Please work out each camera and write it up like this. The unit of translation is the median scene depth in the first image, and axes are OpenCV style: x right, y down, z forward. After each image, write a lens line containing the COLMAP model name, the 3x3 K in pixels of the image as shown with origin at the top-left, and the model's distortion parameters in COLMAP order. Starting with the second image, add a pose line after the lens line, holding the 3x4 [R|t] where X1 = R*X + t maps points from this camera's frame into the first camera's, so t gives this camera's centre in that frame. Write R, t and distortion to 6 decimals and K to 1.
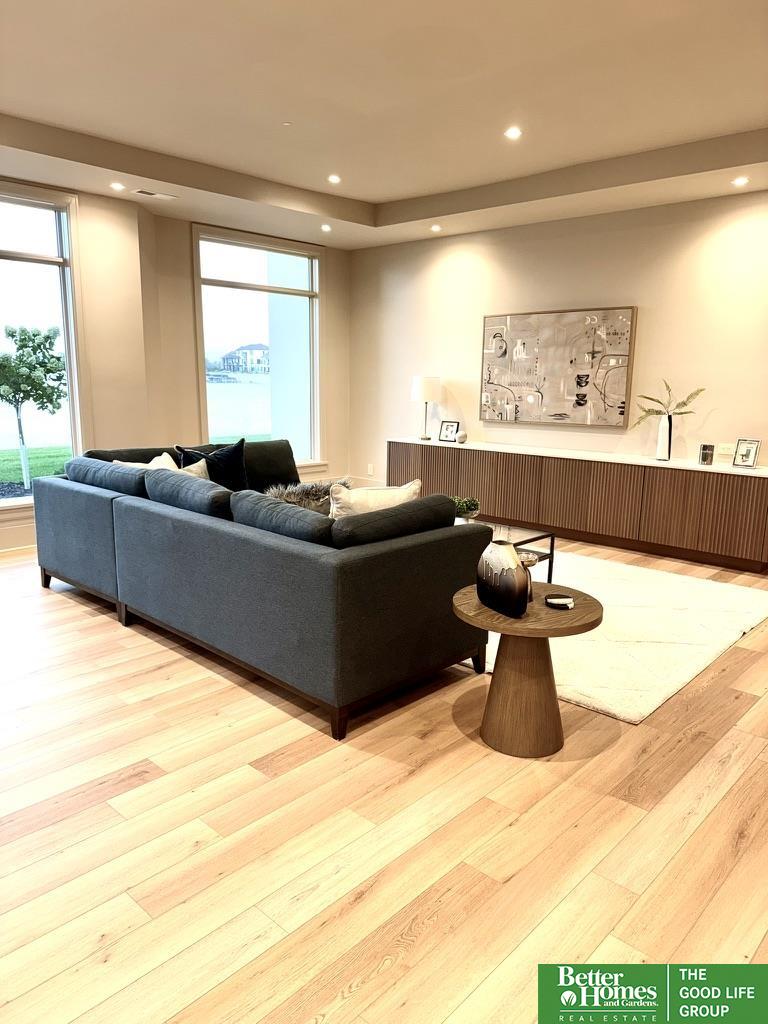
lens RADIAL K [[720.6, 0, 381.2], [0, 720.6, 524.0], [0, 0, 1]] dist [0.154748, -0.316870]
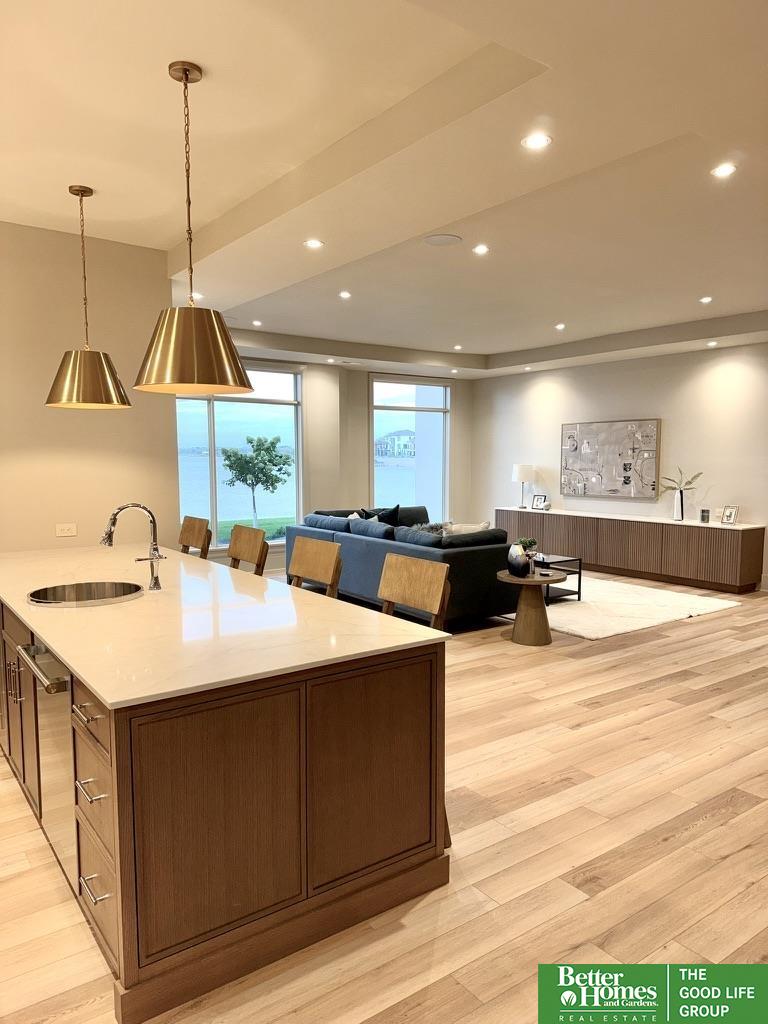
lens RADIAL K [[720.6, 0, 381.2], [0, 720.6, 524.0], [0, 0, 1]] dist [0.154748, -0.316870]
pose [[0.980742, 0.004401, -0.195258, 0.079032], [-0.025939, 0.993825, -0.107884, 0.088183], [0.193578, 0.110871, 0.974800, -0.514600]]
